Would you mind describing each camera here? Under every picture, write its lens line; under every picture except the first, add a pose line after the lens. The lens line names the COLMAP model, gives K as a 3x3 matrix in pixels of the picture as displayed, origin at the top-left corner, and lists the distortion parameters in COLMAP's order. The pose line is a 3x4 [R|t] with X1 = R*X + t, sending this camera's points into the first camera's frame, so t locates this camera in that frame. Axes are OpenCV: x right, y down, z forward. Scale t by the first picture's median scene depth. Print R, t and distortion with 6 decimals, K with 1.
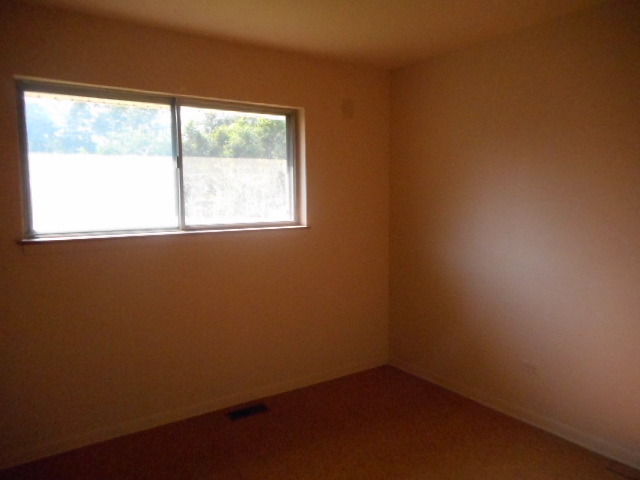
lens RADIAL K [[529.9, 0, 320.0], [0, 529.9, 240.0], [0, 0, 1]] dist [0.001331, 0.003075]
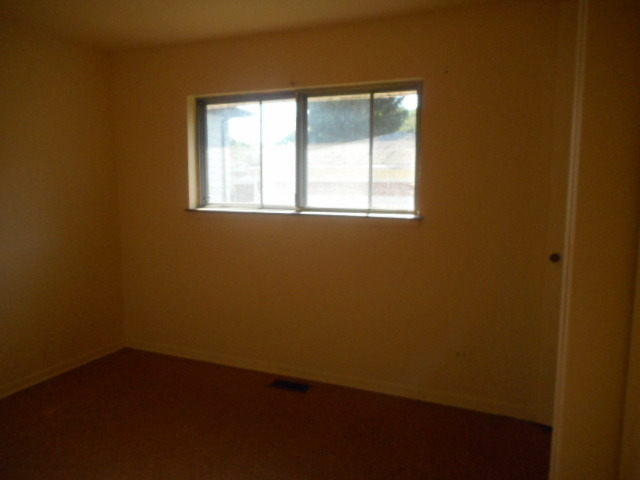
lens RADIAL K [[498.7, 0, 320.0], [0, 498.7, 240.0], [0, 0, 1]] dist [0.000278, 0.000134]
pose [[0.491600, 0.113866, -0.863344, 0.695118], [-0.086176, 0.992909, 0.081884, -0.048555], [0.866546, 0.034146, 0.497927, 0.532162]]
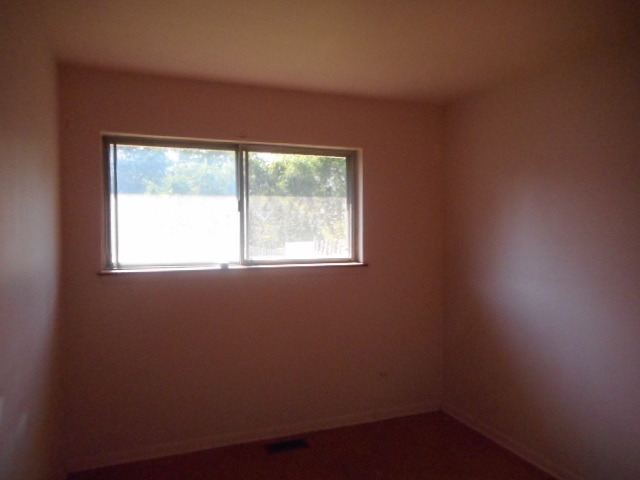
lens RADIAL K [[475.3, 0, 320.0], [0, 475.3, 240.0], [0, 0, 1]] dist [-0.025217, 0.001974]
pose [[0.965173, 0.004672, -0.261572, 0.141784], [-0.022237, 0.997687, -0.064233, -0.010437], [0.260667, 0.067812, 0.963044, 0.106819]]
